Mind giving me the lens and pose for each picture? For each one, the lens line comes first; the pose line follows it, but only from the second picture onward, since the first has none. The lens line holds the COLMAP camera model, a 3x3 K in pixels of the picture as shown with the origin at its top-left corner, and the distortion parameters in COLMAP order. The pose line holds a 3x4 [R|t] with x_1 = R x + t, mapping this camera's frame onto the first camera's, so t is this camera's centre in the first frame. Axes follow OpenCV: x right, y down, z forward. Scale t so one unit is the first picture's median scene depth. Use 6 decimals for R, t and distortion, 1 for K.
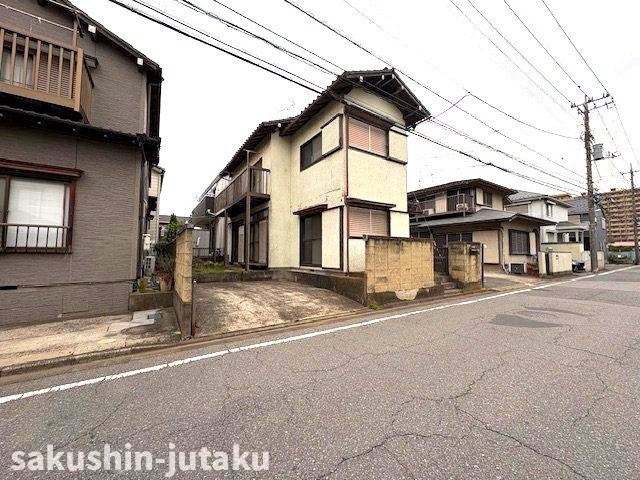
lens RADIAL K [[253.8, 0, 320.0], [0, 253.8, 240.0], [0, 0, 1]] dist [0.000630, 0.000040]
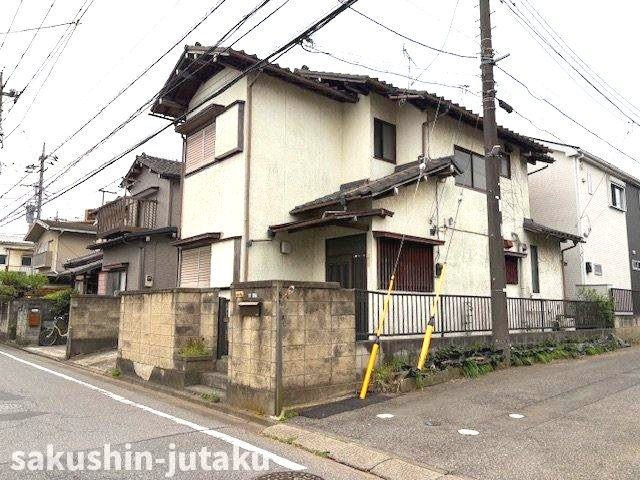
lens RADIAL K [[482.8, 0, 320.0], [0, 482.8, 240.0], [0, 0, 1]] dist [0.003039, 0.001161]
pose [[0.131892, -0.142080, -0.981029, 1.493888], [0.051261, 0.989328, -0.136391, 0.054522], [0.989938, -0.032300, 0.137767, 1.108742]]
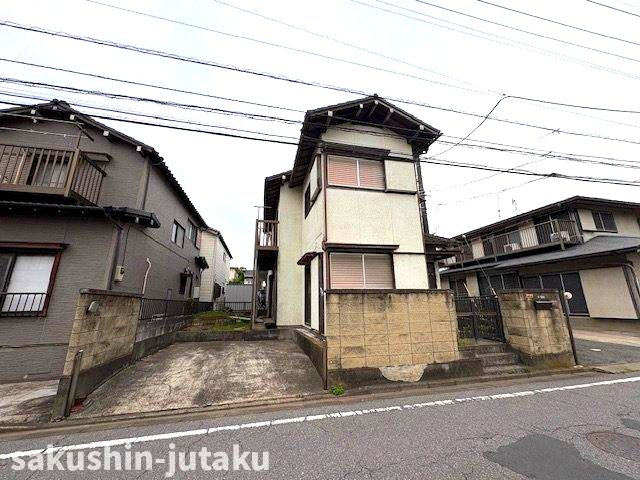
lens RADIAL K [[253.8, 0, 320.0], [0, 253.8, 240.0], [0, 0, 1]] dist [0.000630, 0.000040]
pose [[0.937236, -0.098749, -0.334422, 0.335424], [0.034913, 0.980818, -0.191774, -0.012811], [0.346945, 0.168062, 0.922705, 0.189782]]
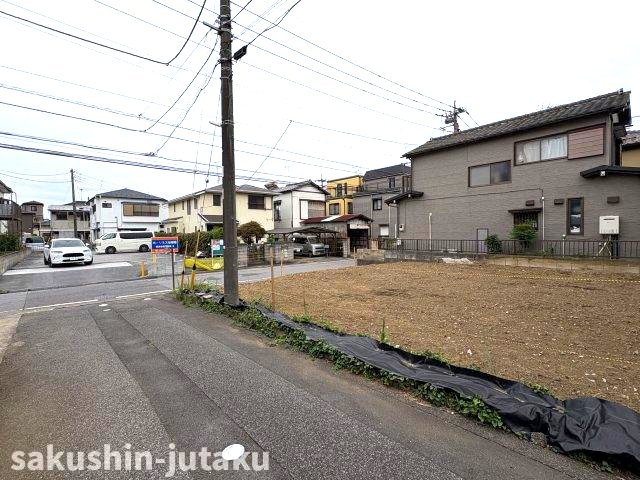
lens RADIAL K [[316.4, 0, 314.2], [0, 316.4, 239.4], [0, 0, 1]] dist [-0.000687, -0.000618]
pose [[-0.993257, 0.007414, -0.115700, 0.295262], [0.012444, 0.999005, -0.042820, 0.071949], [0.115267, -0.043971, -0.992361, 2.588435]]
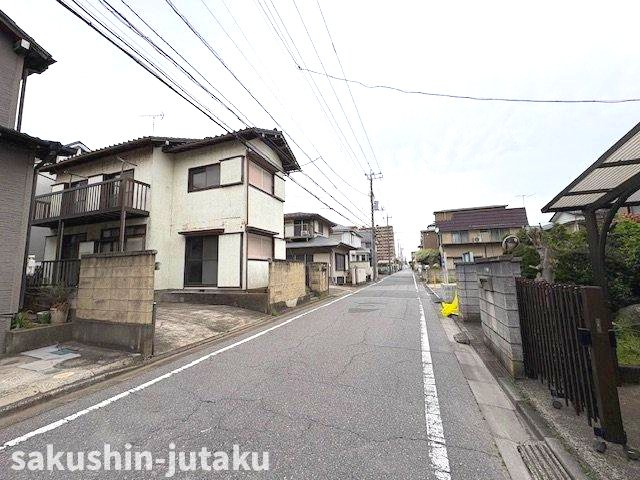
lens RADIAL K [[253.8, 0, 320.0], [0, 253.8, 240.0], [0, 0, 1]] dist [0.000630, 0.000040]
pose [[0.803129, 0.052205, 0.593513, -0.290864], [-0.011959, 0.997366, -0.071546, -0.017277], [-0.595685, 0.050363, 0.801638, -0.142602]]
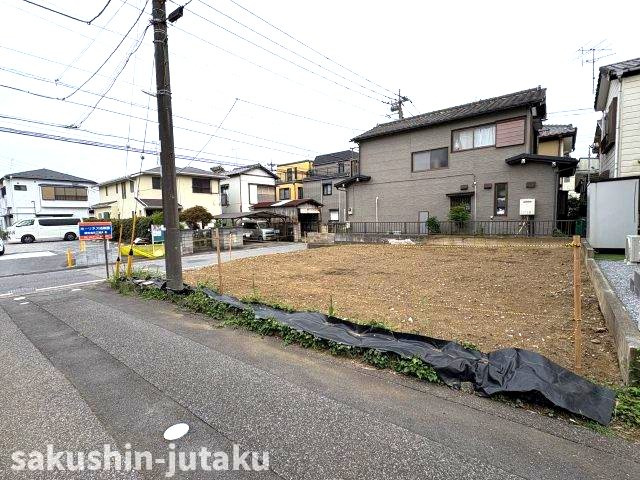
lens RADIAL K [[317.3, 0, 320.0], [0, 317.3, 240.0], [0, 0, 1]] dist [-0.000866, -0.000452]
pose [[-0.958468, 0.031650, -0.283440, 0.291297], [0.030525, 0.999499, 0.008384, 0.083199], [0.283563, -0.000616, -0.958953, 2.586002]]
